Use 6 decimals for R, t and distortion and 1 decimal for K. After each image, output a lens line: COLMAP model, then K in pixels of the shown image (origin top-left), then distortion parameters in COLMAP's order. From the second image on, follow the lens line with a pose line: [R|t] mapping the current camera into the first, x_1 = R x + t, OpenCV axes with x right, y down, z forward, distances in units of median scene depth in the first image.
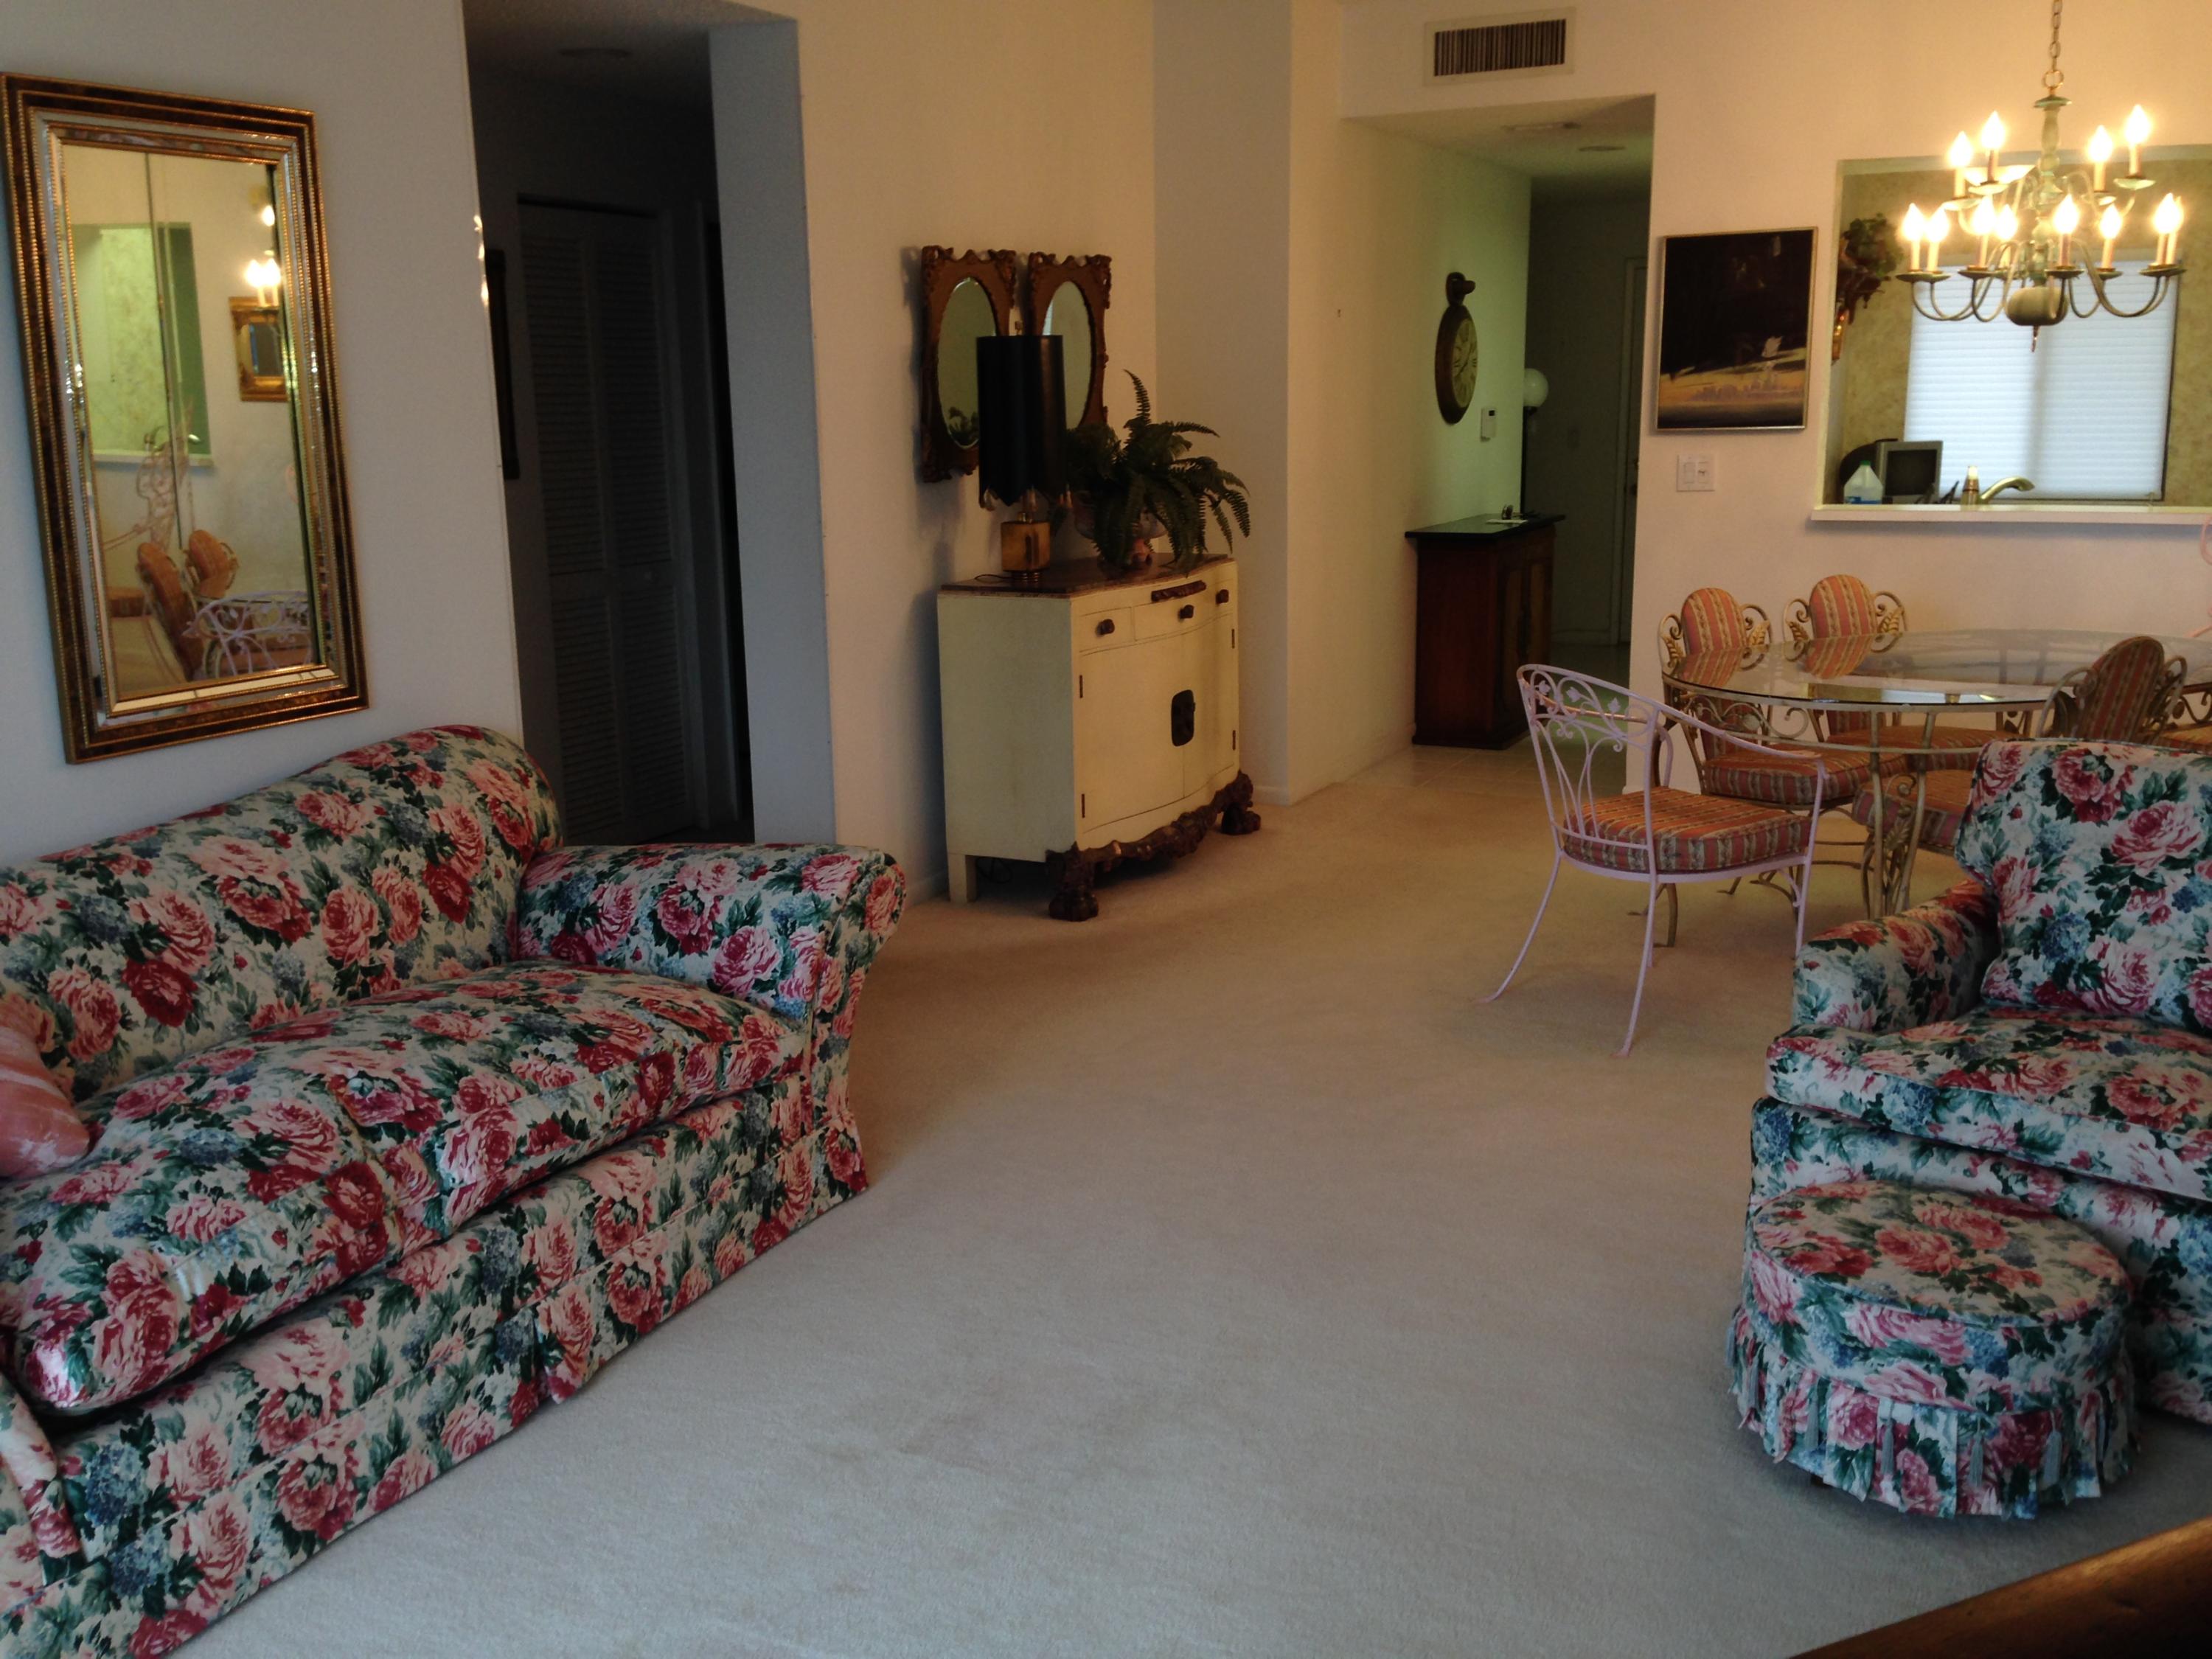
lens RADIAL K [[2106.5, 0, 1096.4], [0, 2106.5, 823.6], [0, 0, 1]] dist [0.117701, -0.178877]
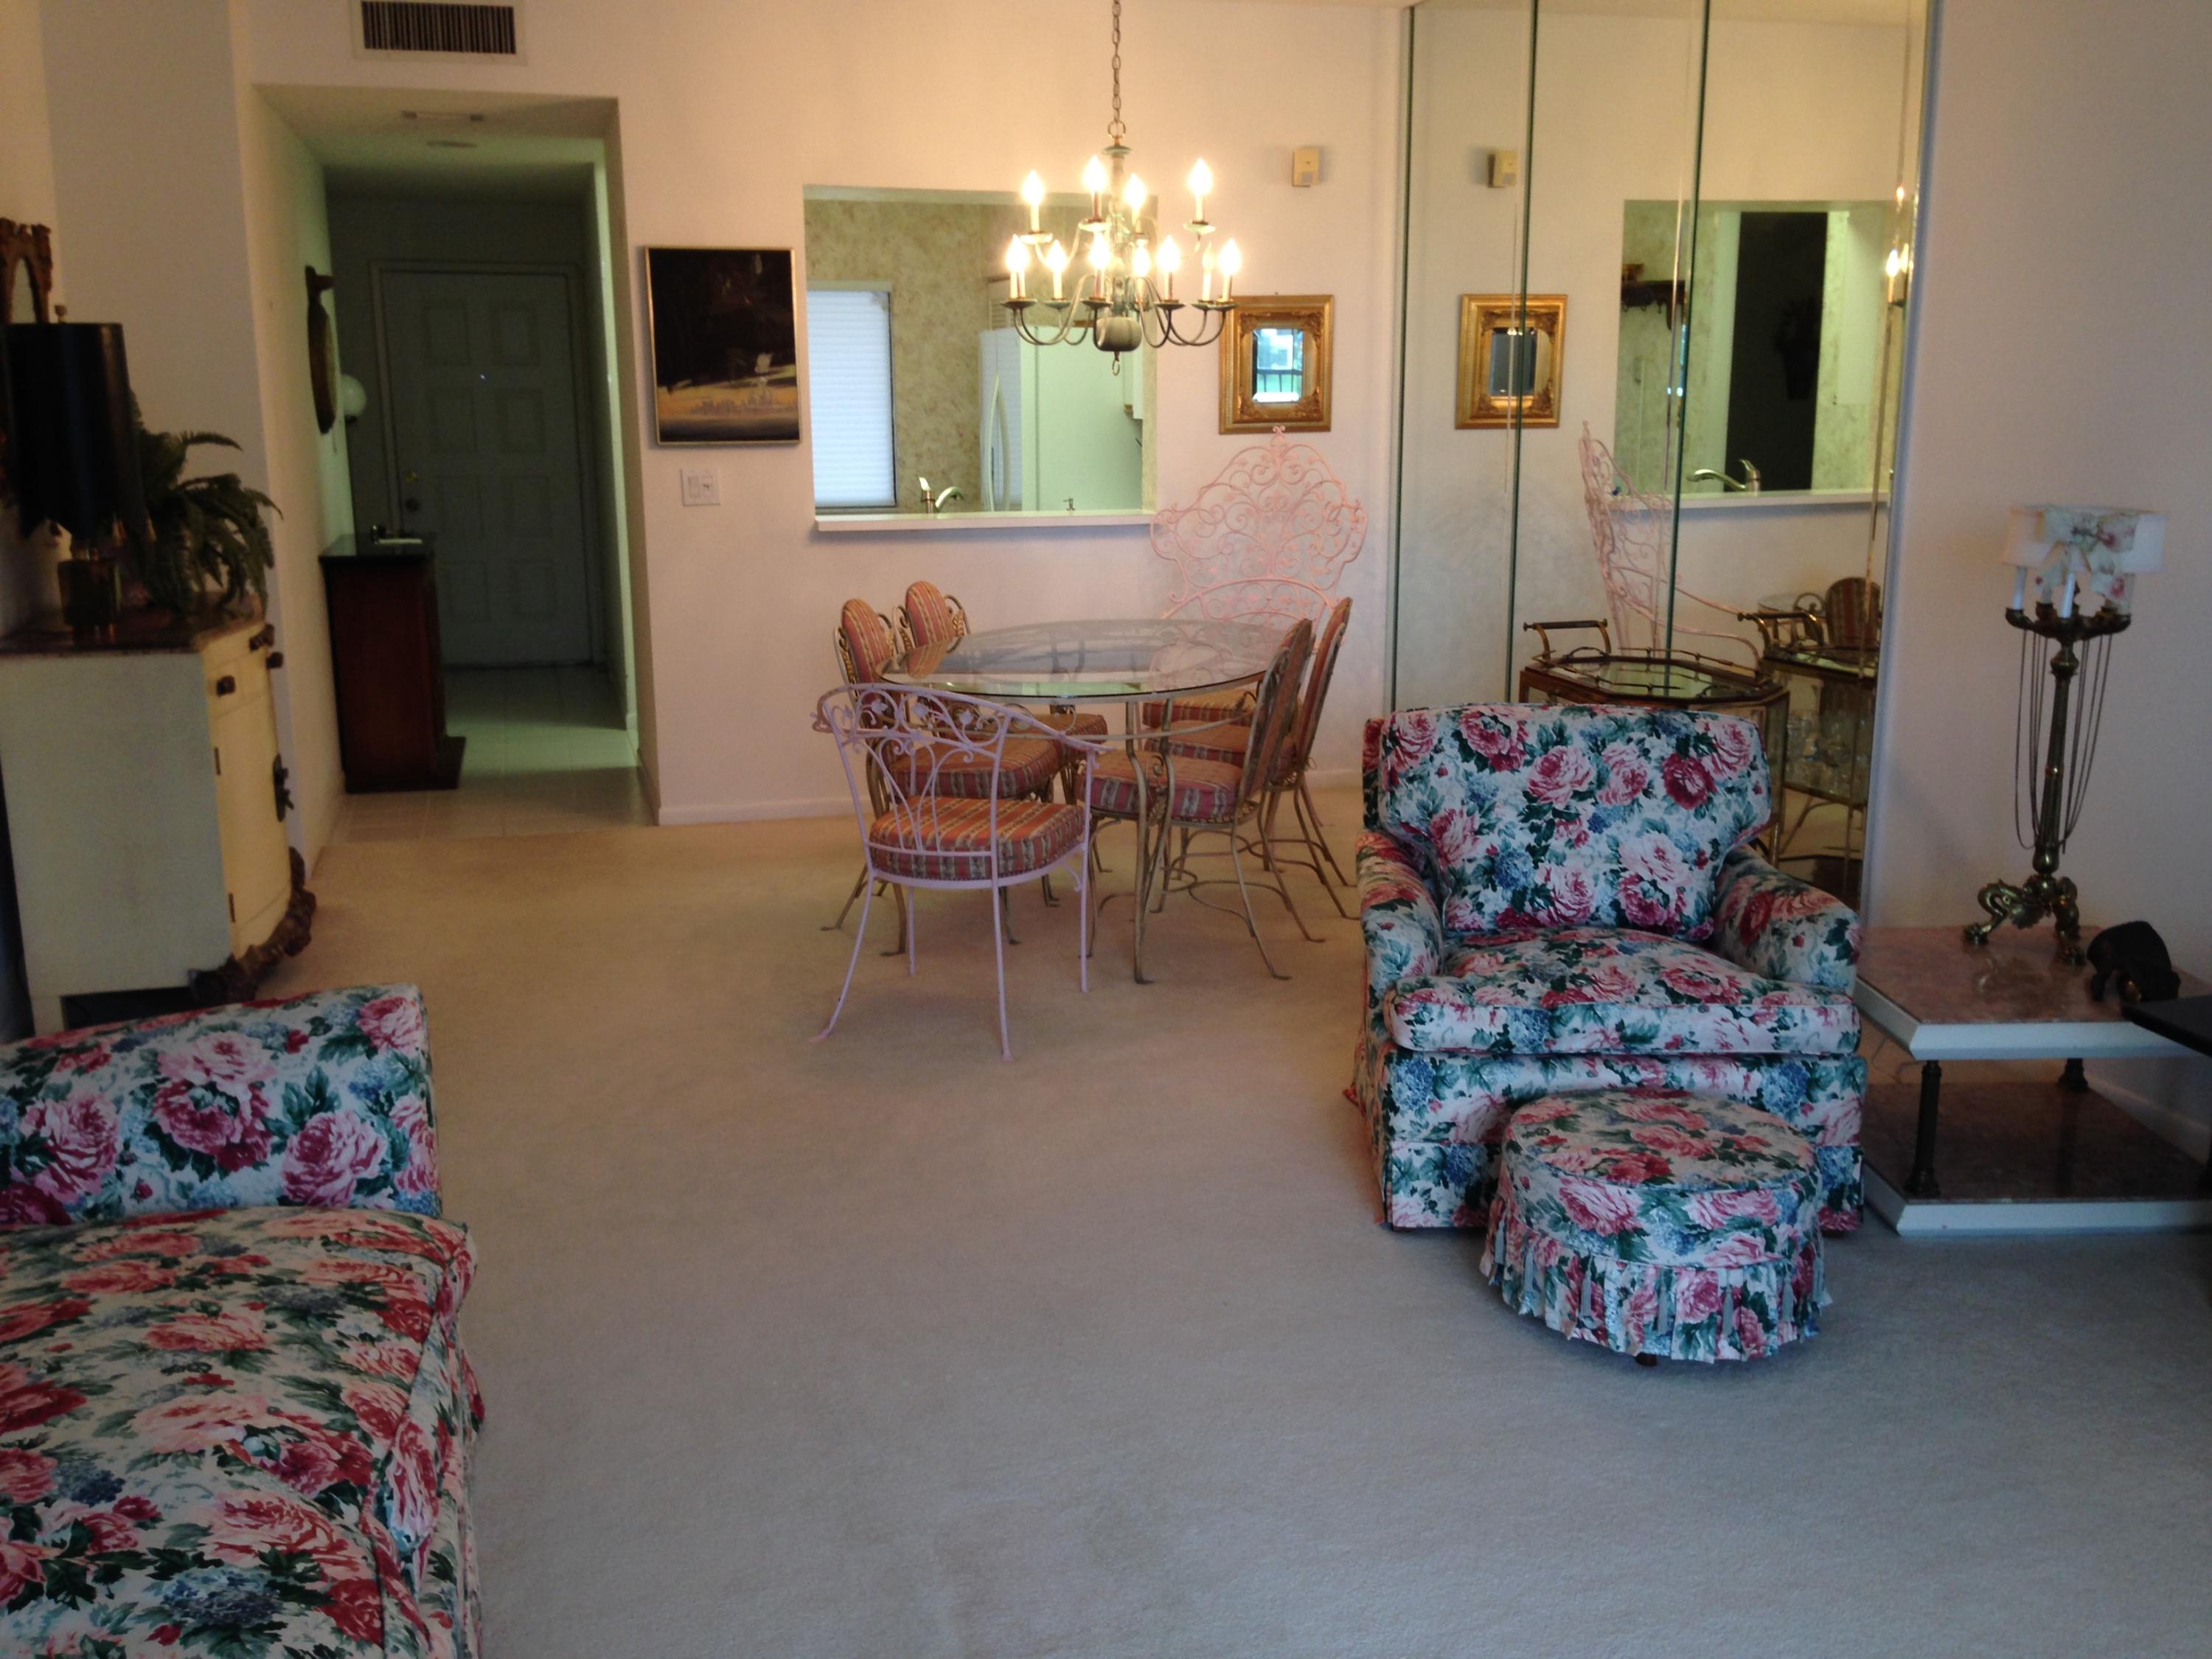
lens RADIAL K [[2106.5, 0, 1096.4], [0, 2106.5, 823.6], [0, 0, 1]] dist [0.117701, -0.178877]
pose [[0.730052, -0.127368, 0.671417, -0.518090], [0.131285, 0.990318, 0.045112, -0.057061], [-0.670662, 0.055213, 0.739705, 0.293519]]
